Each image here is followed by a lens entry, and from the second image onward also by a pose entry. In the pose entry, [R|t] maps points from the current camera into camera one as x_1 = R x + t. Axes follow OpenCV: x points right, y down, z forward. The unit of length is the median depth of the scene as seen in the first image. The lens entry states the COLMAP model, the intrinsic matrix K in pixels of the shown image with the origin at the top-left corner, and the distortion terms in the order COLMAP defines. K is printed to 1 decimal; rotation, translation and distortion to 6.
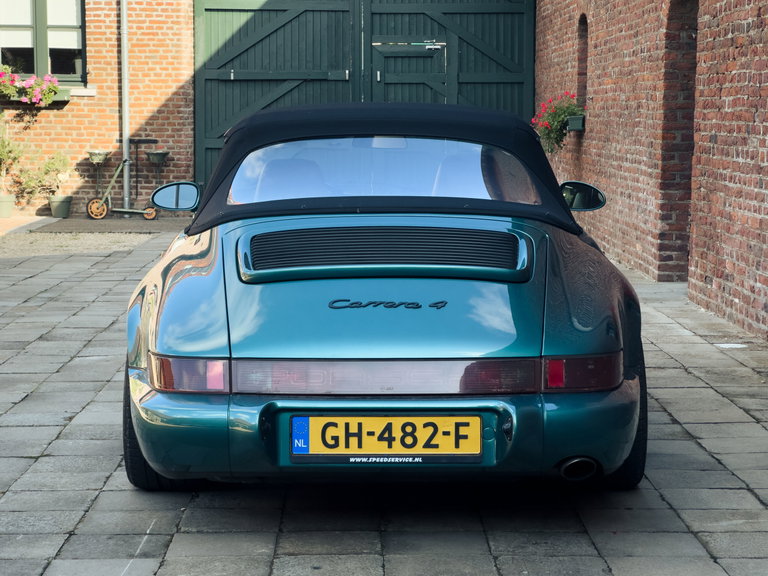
lens RADIAL K [[1729.0, 0, 384.0], [0, 1729.0, 288.0], [0, 0, 1]] dist [-0.070054, 4.368390]
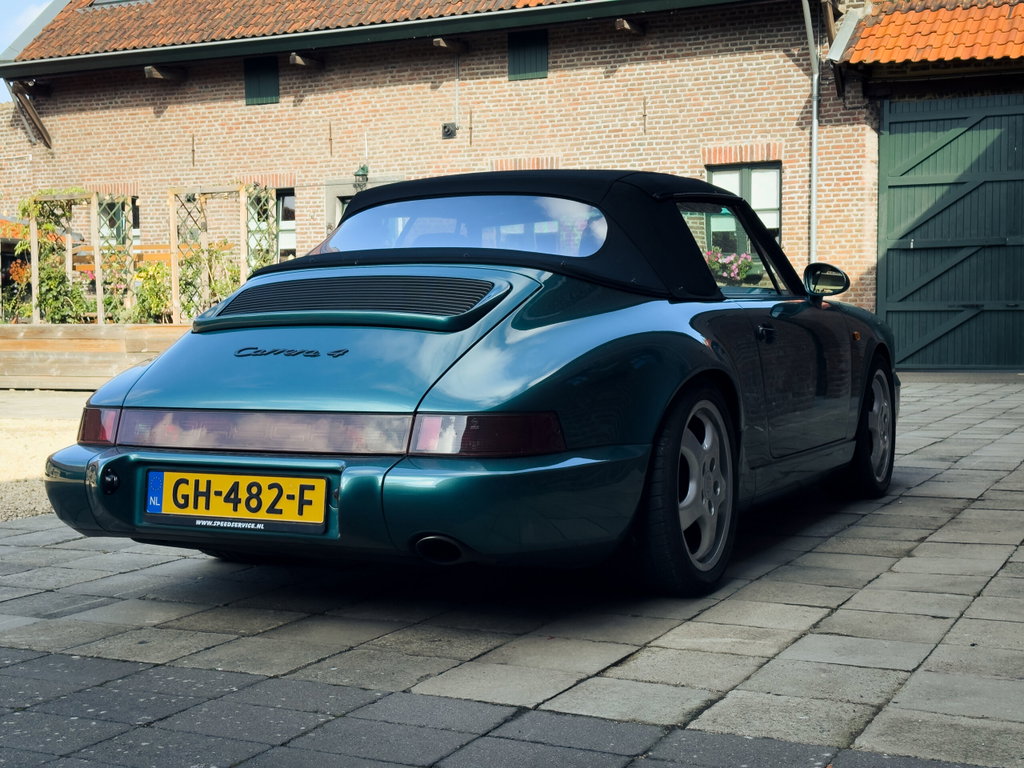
lens RADIAL K [[1413.1, 0, 512.0], [0, 1413.1, 384.0], [0, 0, 1]] dist [0.119156, -0.044571]
pose [[0.897170, 0.012663, -0.441504, 0.425819], [-0.033774, 0.998629, -0.039988, 0.050759], [0.440393, 0.050787, 0.896368, 0.403419]]
